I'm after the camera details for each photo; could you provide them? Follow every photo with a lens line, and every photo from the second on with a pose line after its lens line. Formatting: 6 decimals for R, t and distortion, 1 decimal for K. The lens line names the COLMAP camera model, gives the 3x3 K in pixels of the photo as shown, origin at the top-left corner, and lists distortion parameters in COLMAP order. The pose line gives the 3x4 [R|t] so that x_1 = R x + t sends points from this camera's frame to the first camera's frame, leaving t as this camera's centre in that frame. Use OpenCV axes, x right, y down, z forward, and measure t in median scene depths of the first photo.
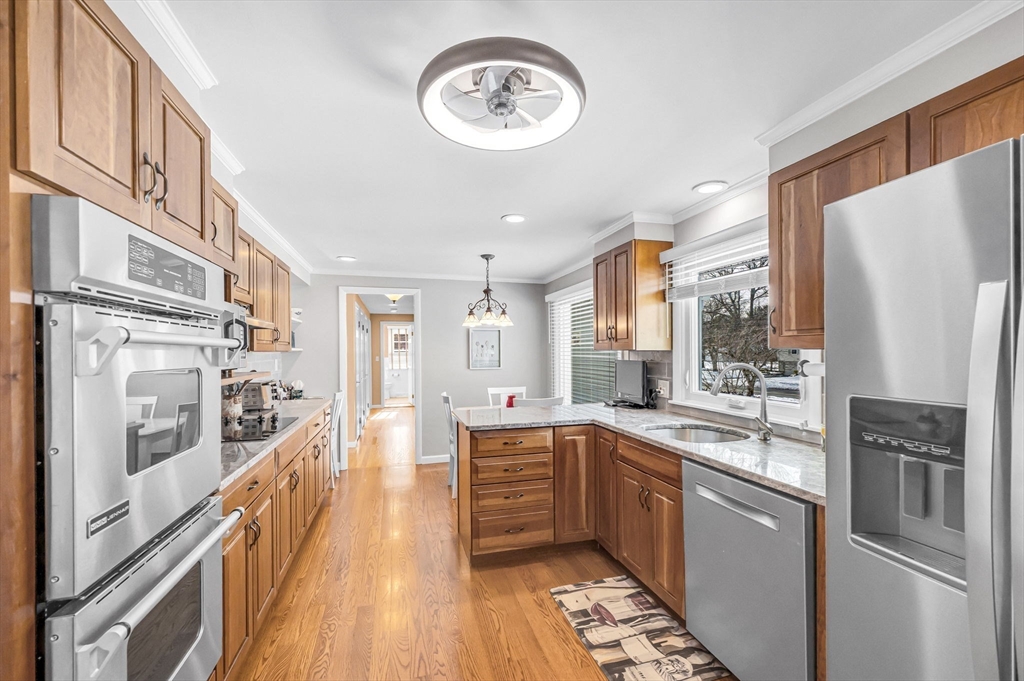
lens RADIAL K [[421.7, 0, 511.5], [0, 421.7, 345.8], [0, 0, 1]] dist [-0.000301, 0.000049]
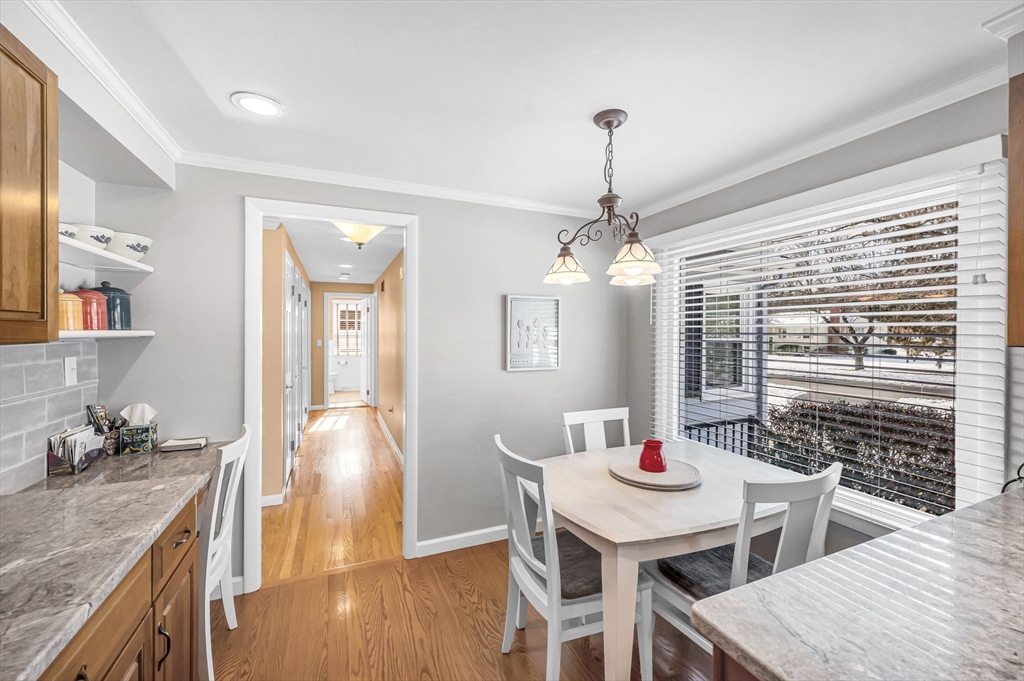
lens RADIAL K [[425.4, 0, 513.0], [0, 425.4, 322.1], [0, 0, 1]] dist [-0.000524, 0.000017]
pose [[0.991942, 0.010051, 0.126293, -0.148938], [-0.008864, 0.999911, -0.009954, -0.001296], [-0.126382, 0.008754, 0.991943, 0.426400]]
